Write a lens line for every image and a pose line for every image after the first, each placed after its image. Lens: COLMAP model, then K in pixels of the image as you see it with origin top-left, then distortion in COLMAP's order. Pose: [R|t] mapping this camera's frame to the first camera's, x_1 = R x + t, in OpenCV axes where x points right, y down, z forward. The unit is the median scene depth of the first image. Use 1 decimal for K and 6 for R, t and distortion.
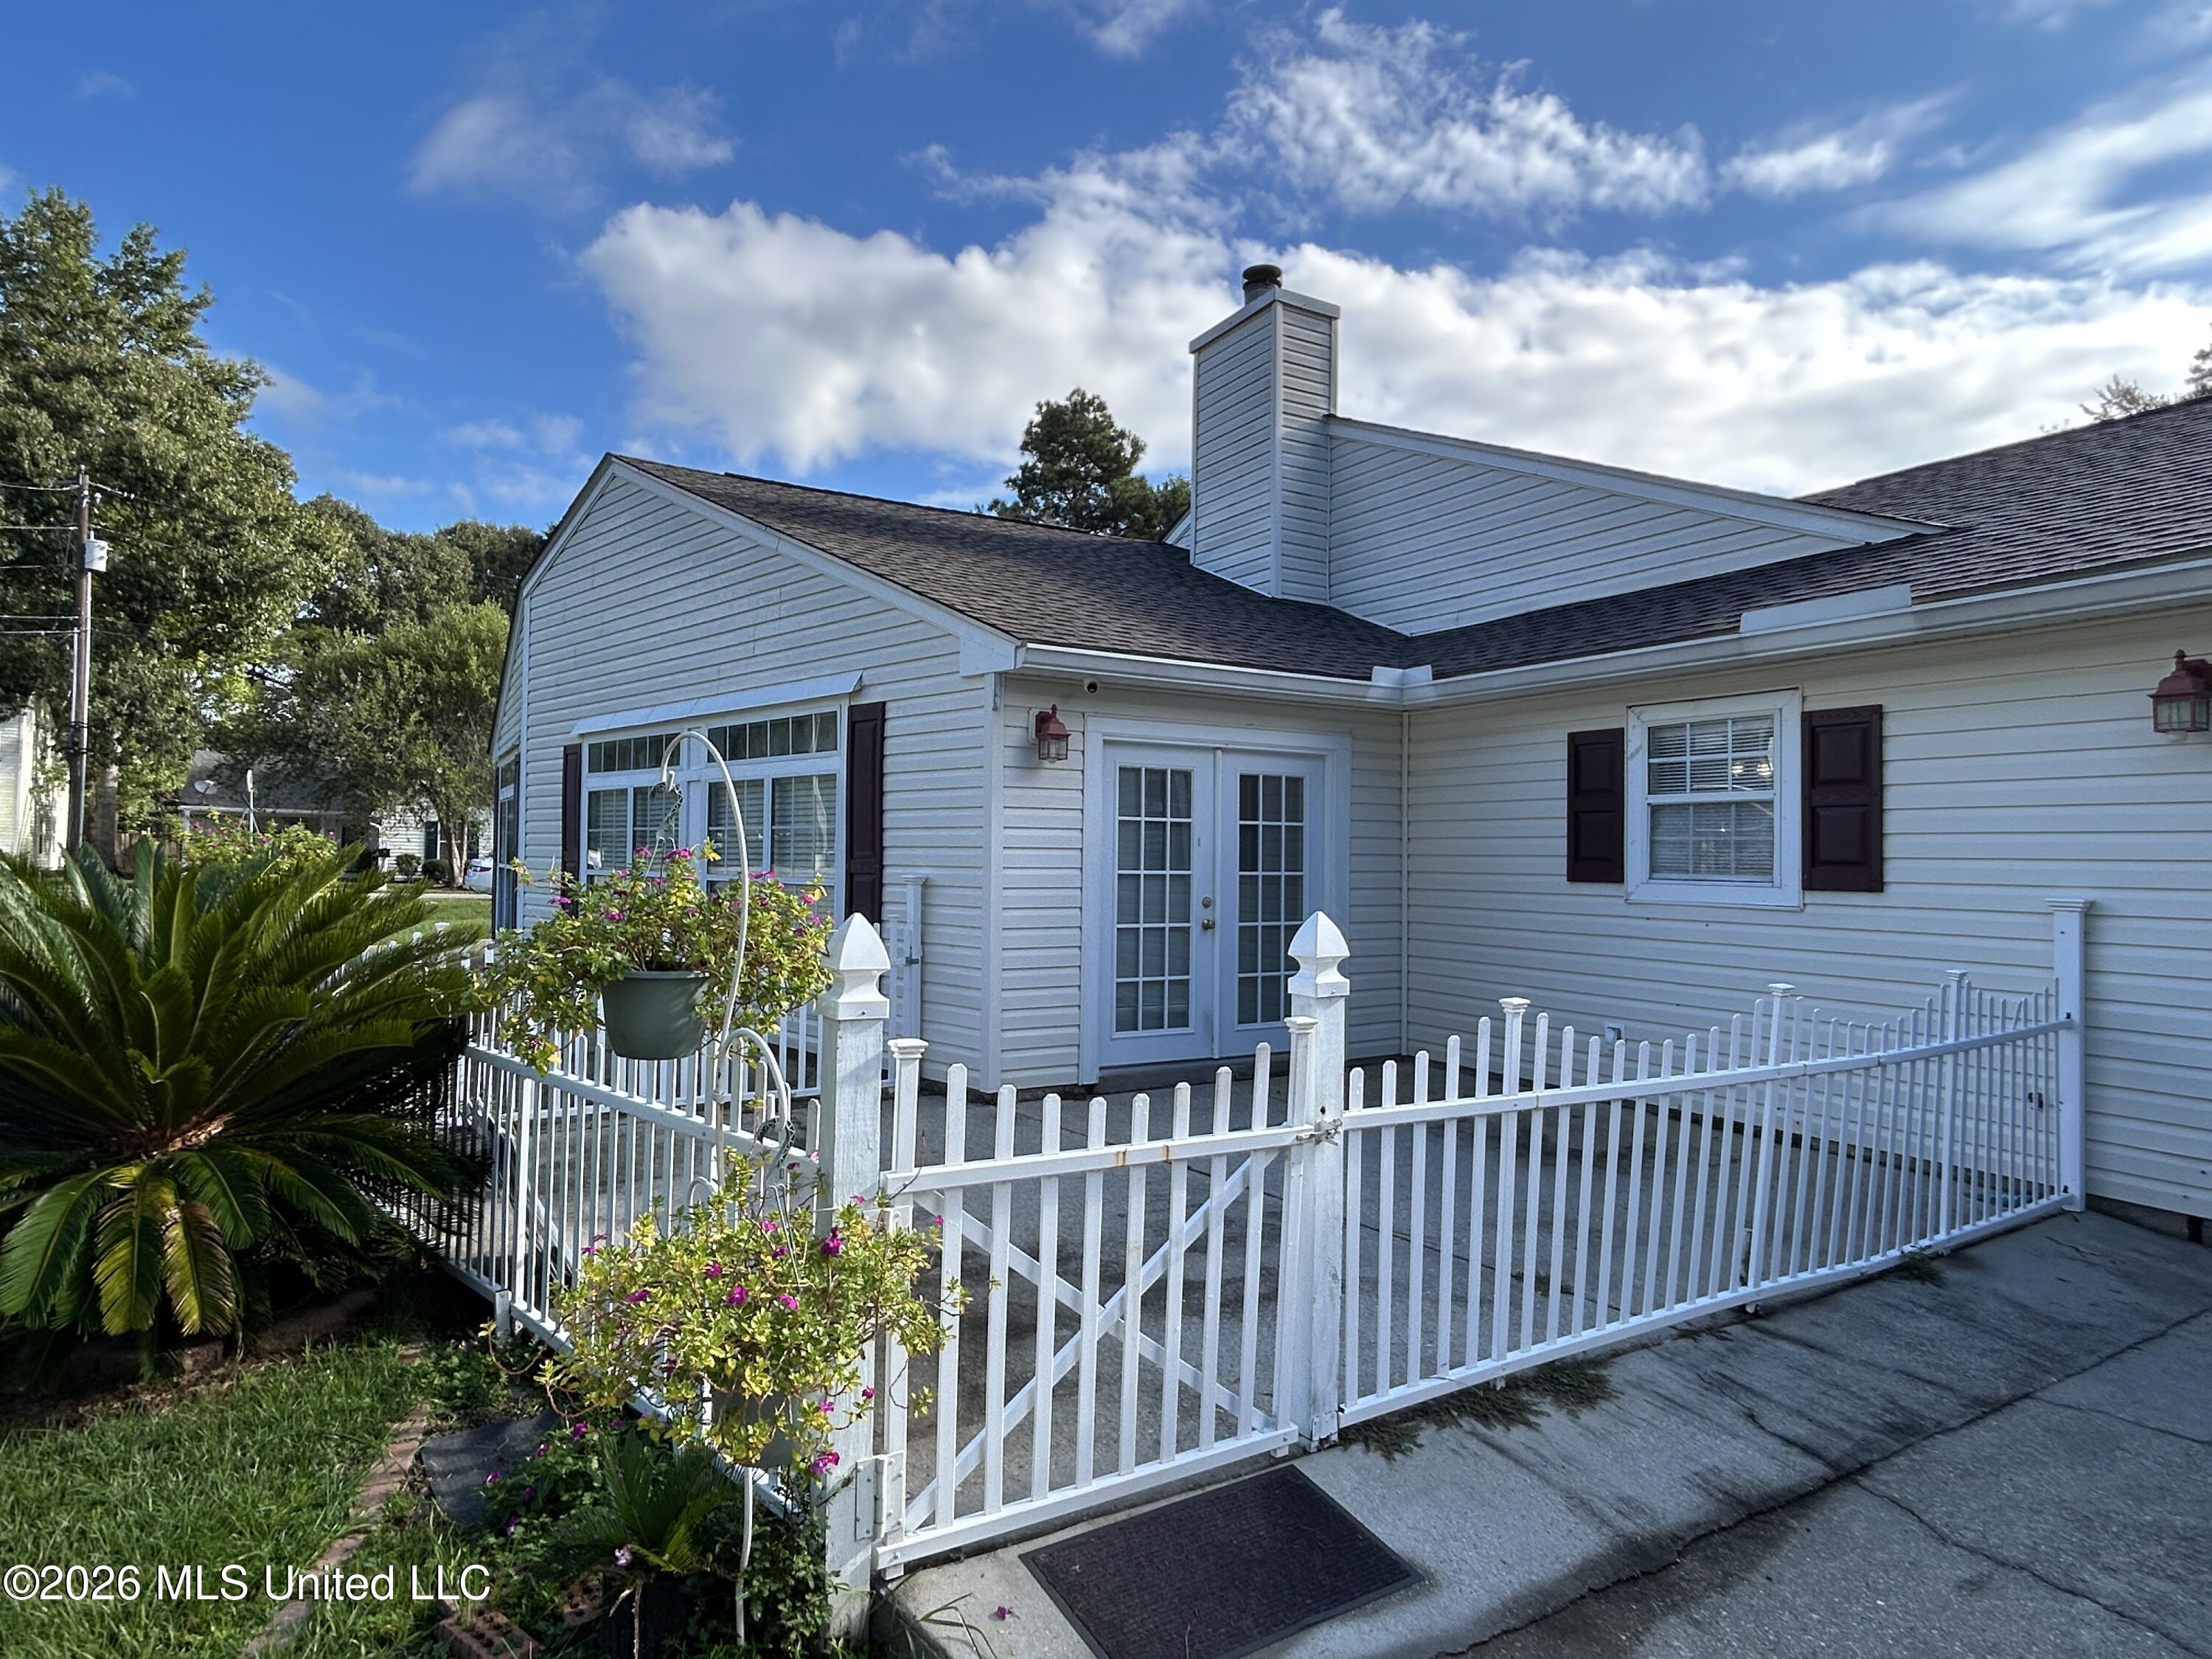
lens RADIAL K [[1253.2, 0, 1115.1], [0, 1253.2, 826.3], [0, 0, 1]] dist [0.000856, -0.000445]
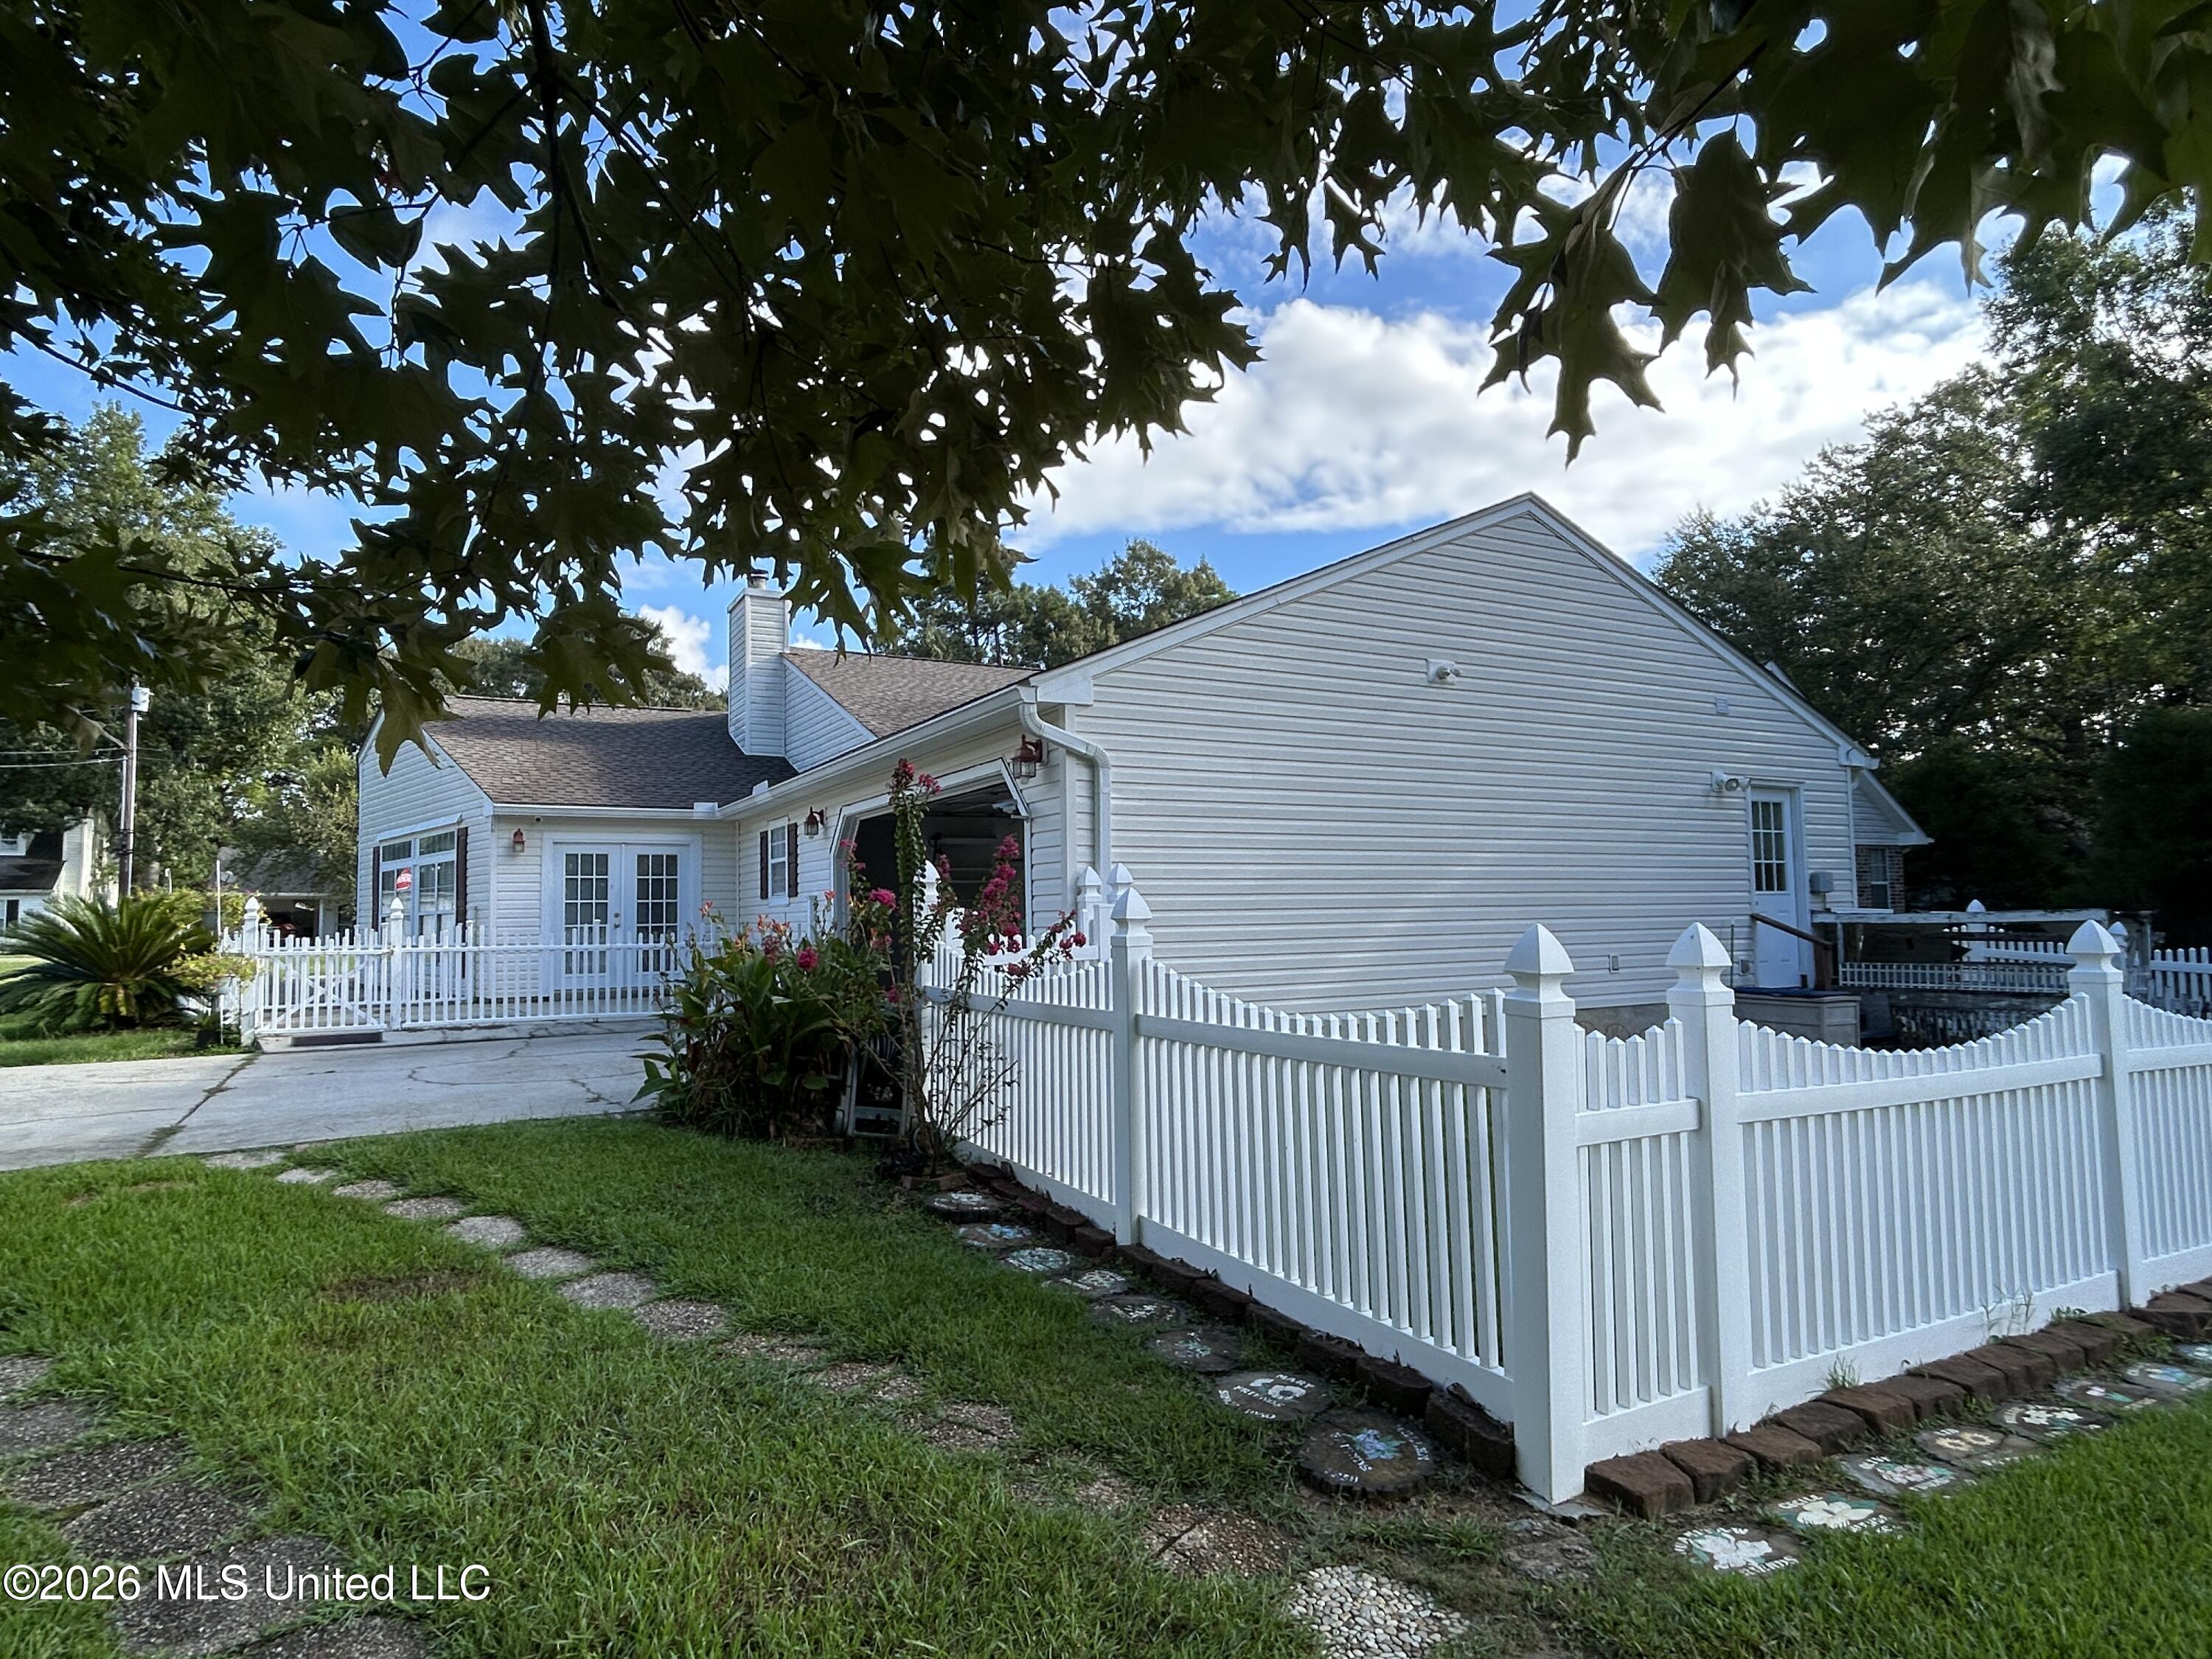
lens RADIAL K [[1253.2, 0, 1099.1], [0, 1253.2, 828.2], [0, 0, 1]] dist [0.000856, -0.000445]
pose [[0.998864, -0.031826, -0.035478, 0.979296], [0.030041, 0.998309, -0.049776, 0.043829], [0.037002, 0.048653, 0.998130, -1.118080]]
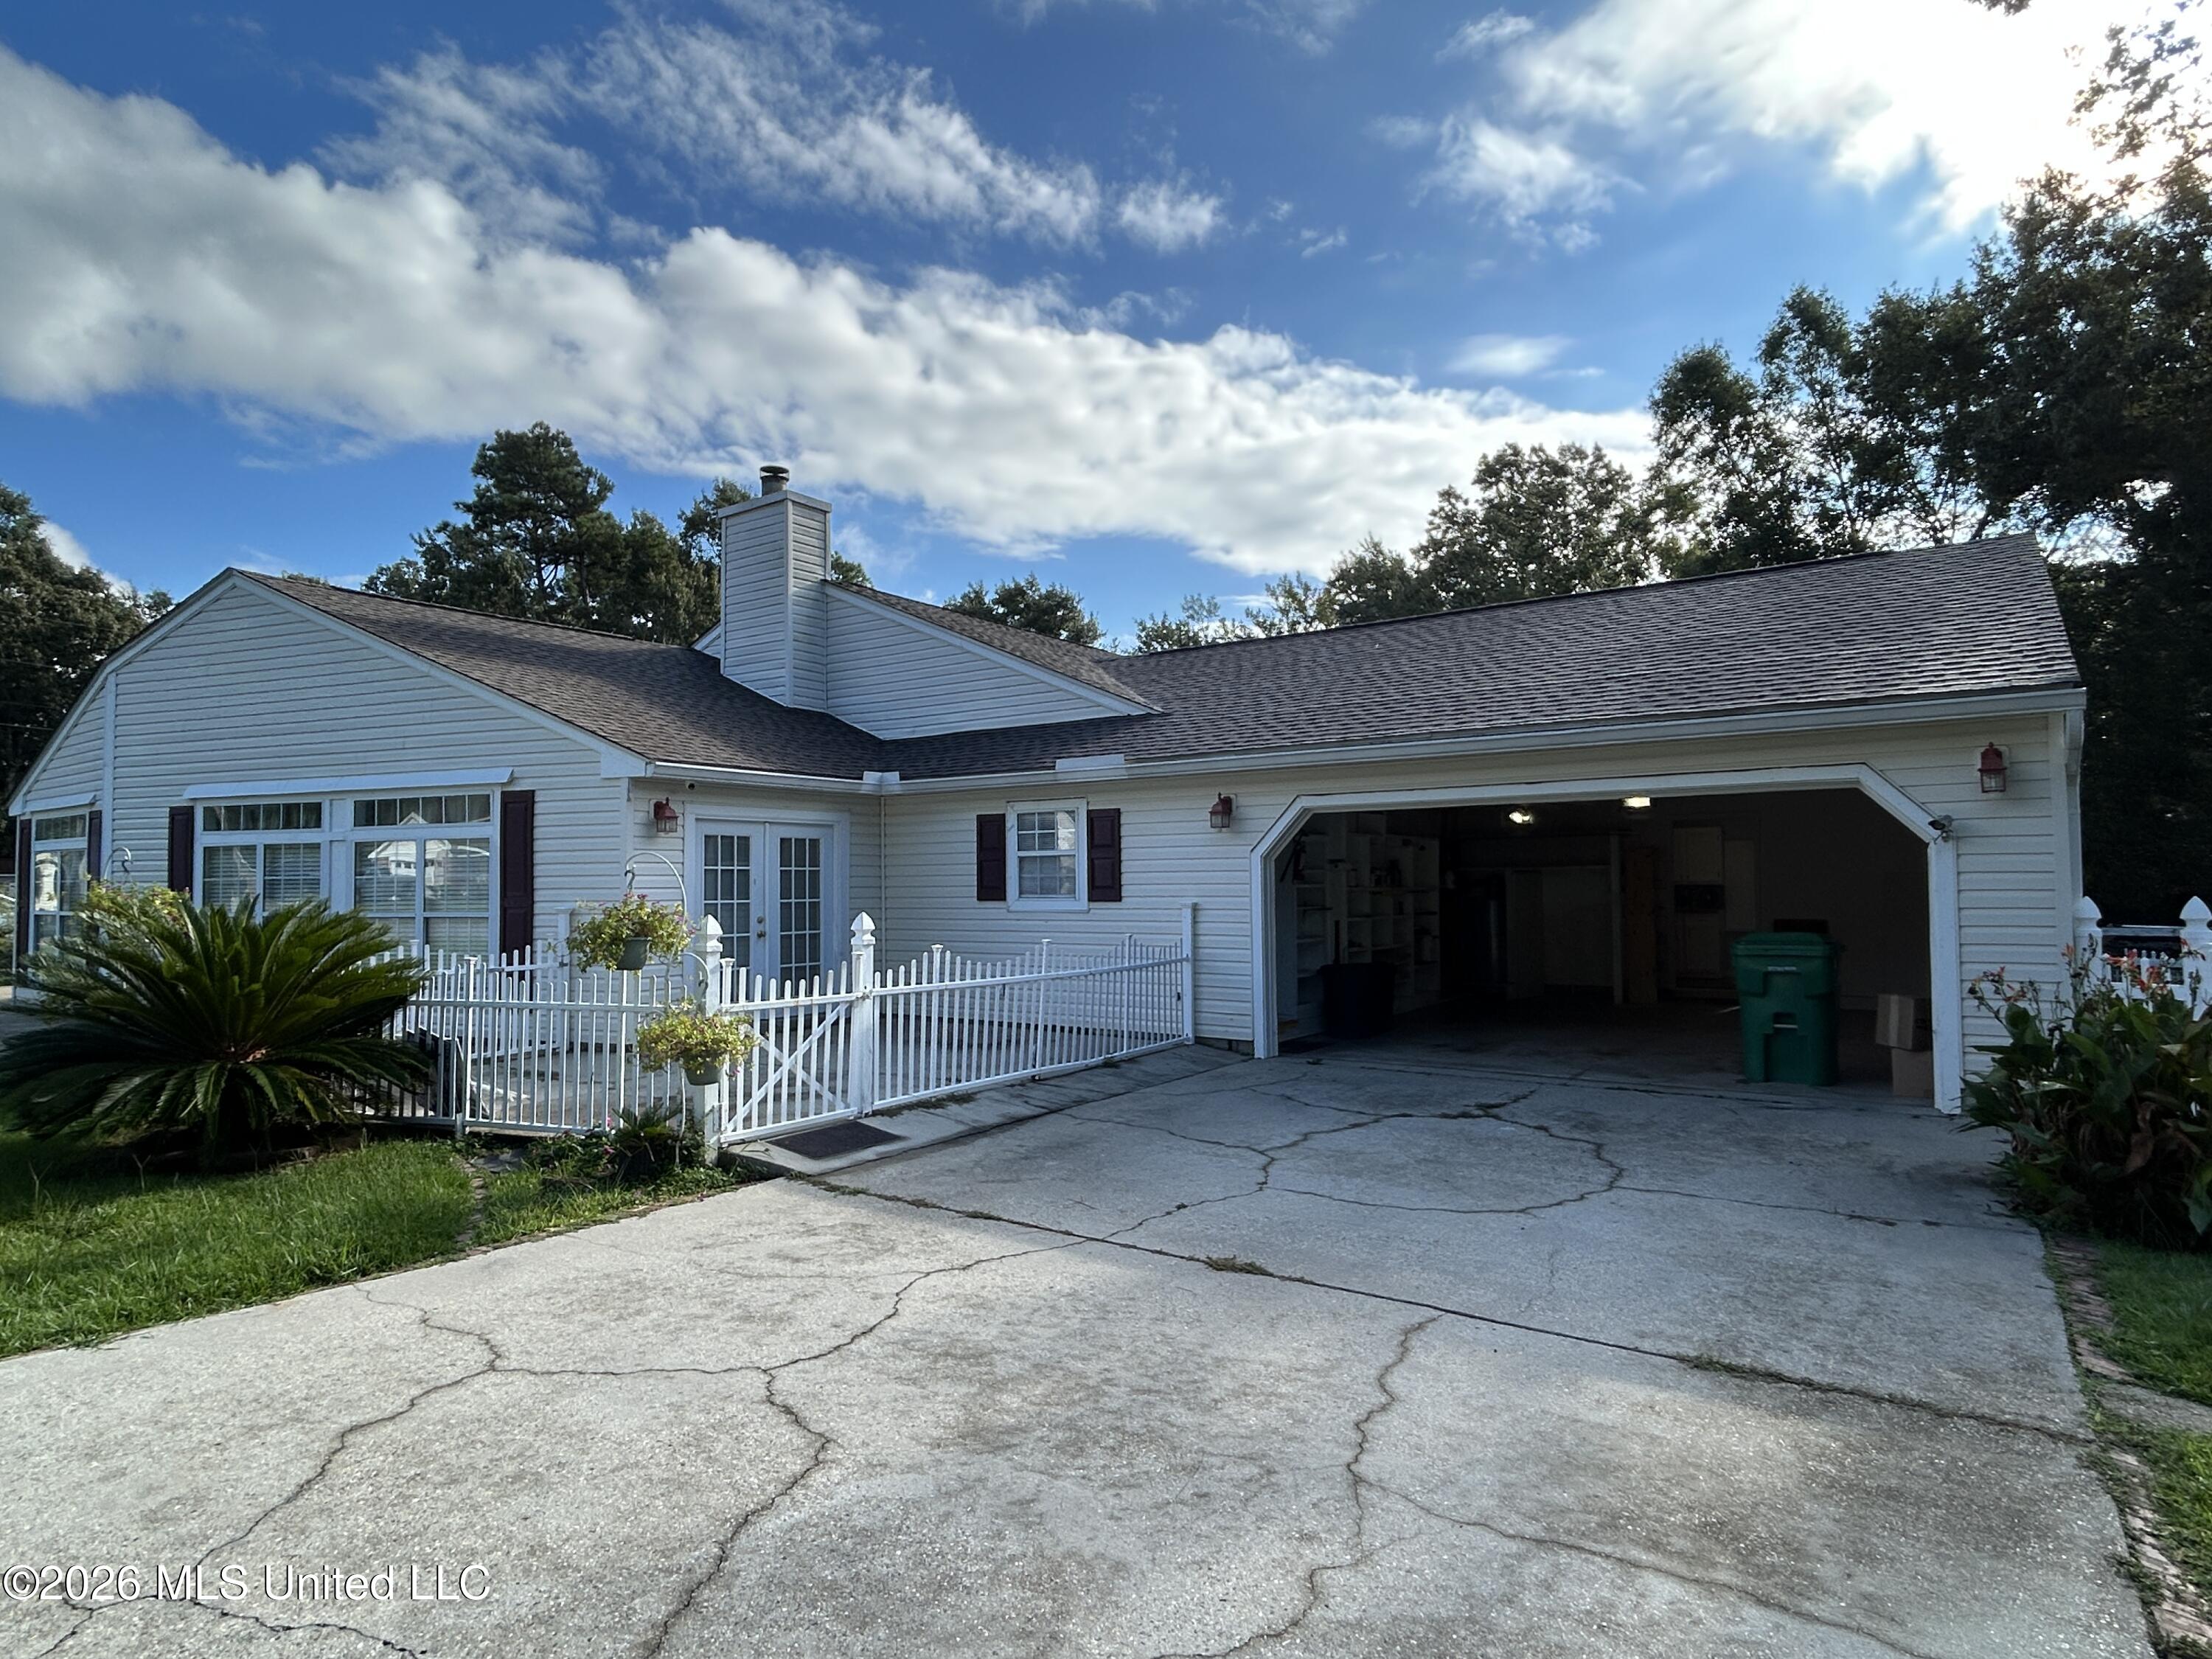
lens RADIAL K [[1253.2, 0, 1097.7], [0, 1253.2, 840.8], [0, 0, 1]] dist [0.000856, -0.000445]
pose [[0.916794, -0.005522, 0.399323, -0.166157], [0.009738, 0.999916, -0.008530, -0.020934], [-0.399243, 0.011709, 0.916770, -0.612970]]
